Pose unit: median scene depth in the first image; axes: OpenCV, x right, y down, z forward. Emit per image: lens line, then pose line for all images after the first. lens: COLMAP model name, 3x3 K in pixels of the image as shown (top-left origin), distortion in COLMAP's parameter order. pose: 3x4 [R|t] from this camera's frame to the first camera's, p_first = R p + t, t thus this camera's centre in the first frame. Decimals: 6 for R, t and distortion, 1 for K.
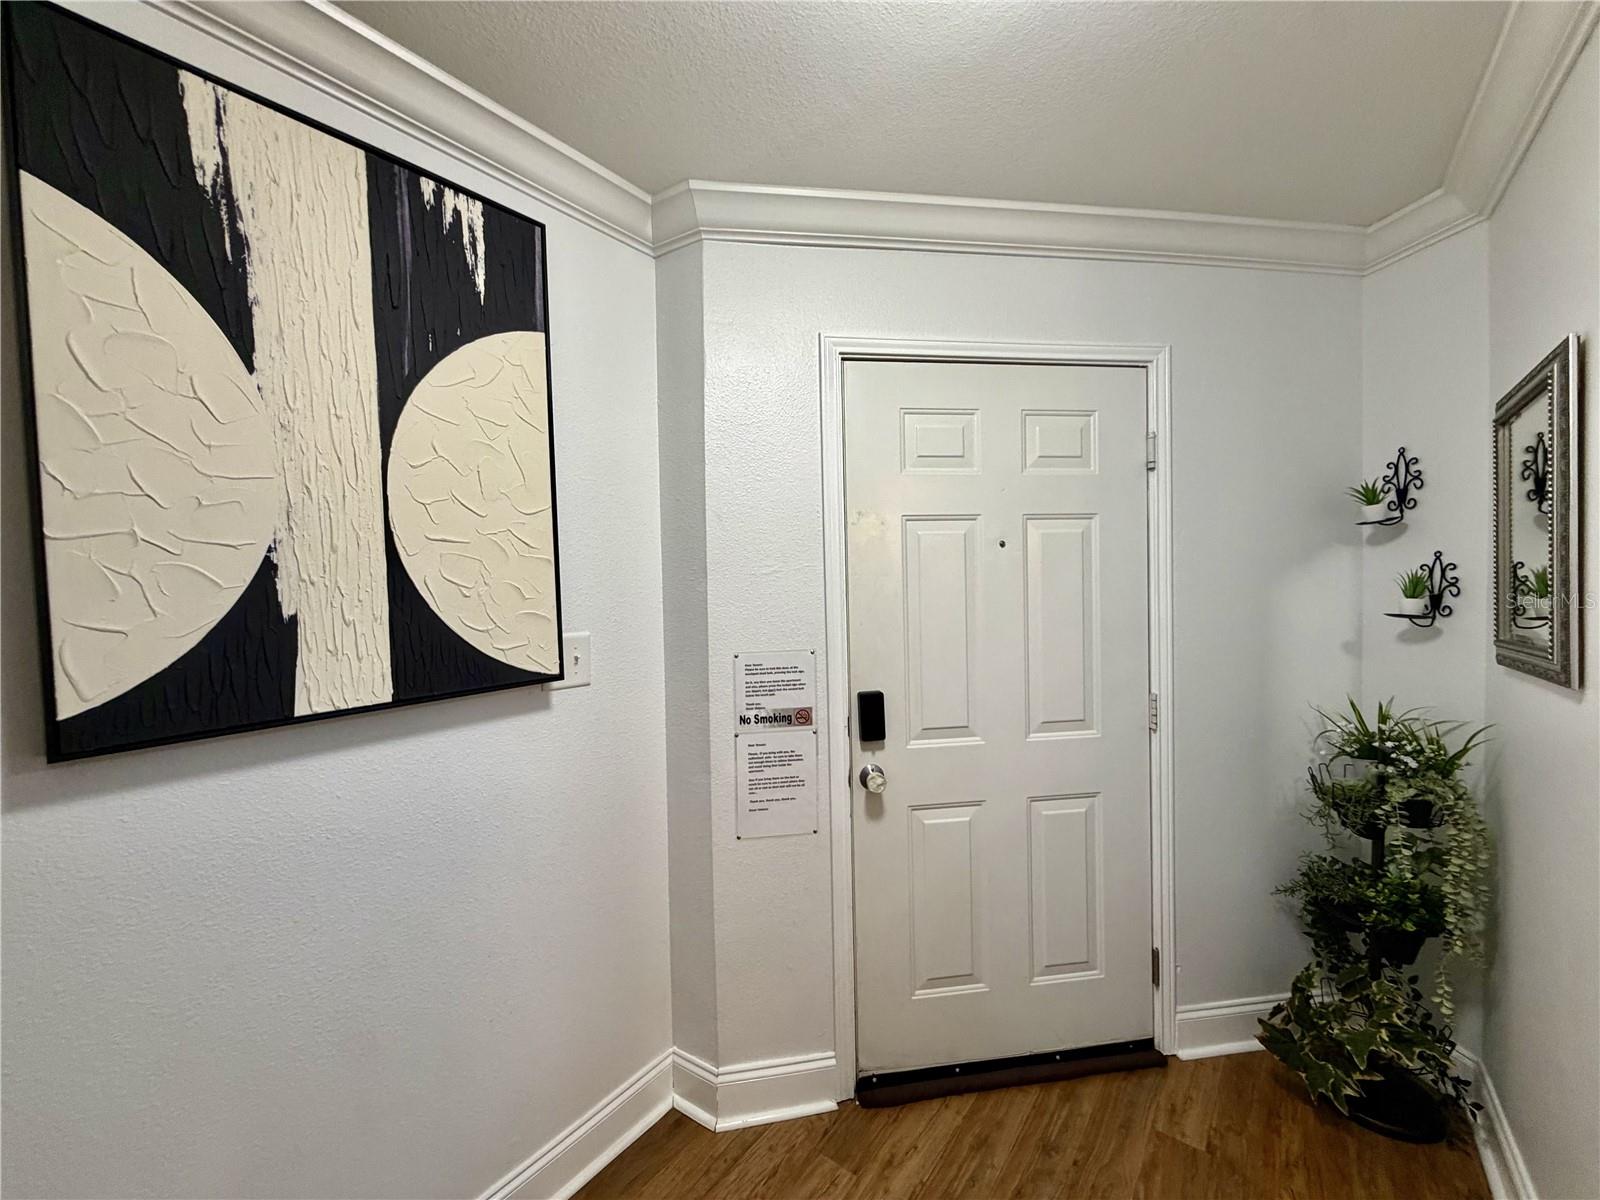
lens RADIAL K [[638.4, 0, 806.6], [0, 638.4, 602.1], [0, 0, 1]] dist [0.000073, 0.000049]
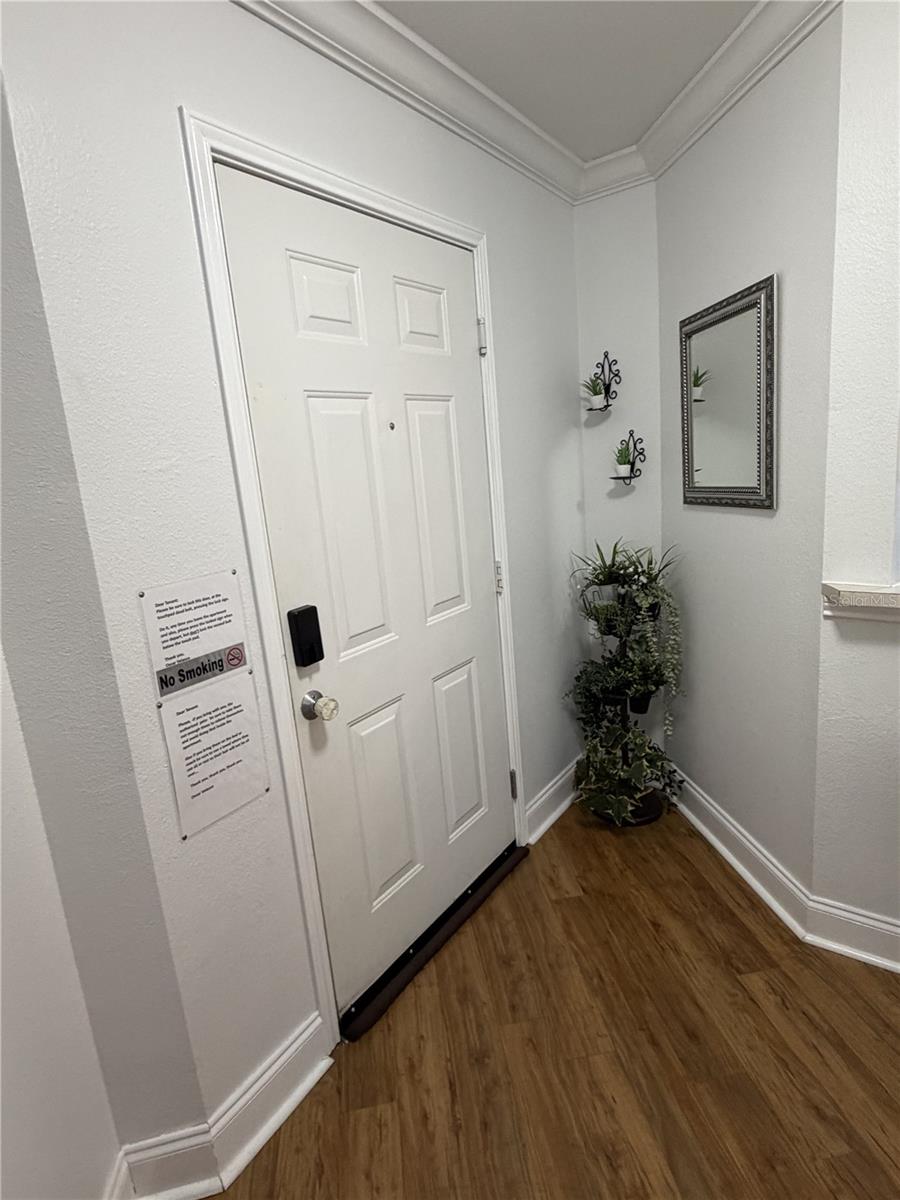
lens RADIAL K [[640.9, 0, 450.1], [0, 640.9, 597.6], [0, 0, 1]] dist [0.001224, -0.000416]
pose [[0.696399, -0.188643, 0.692417, -0.337539], [0.089924, 0.980167, 0.176597, -0.003194], [-0.711998, -0.060717, 0.699551, 0.273706]]
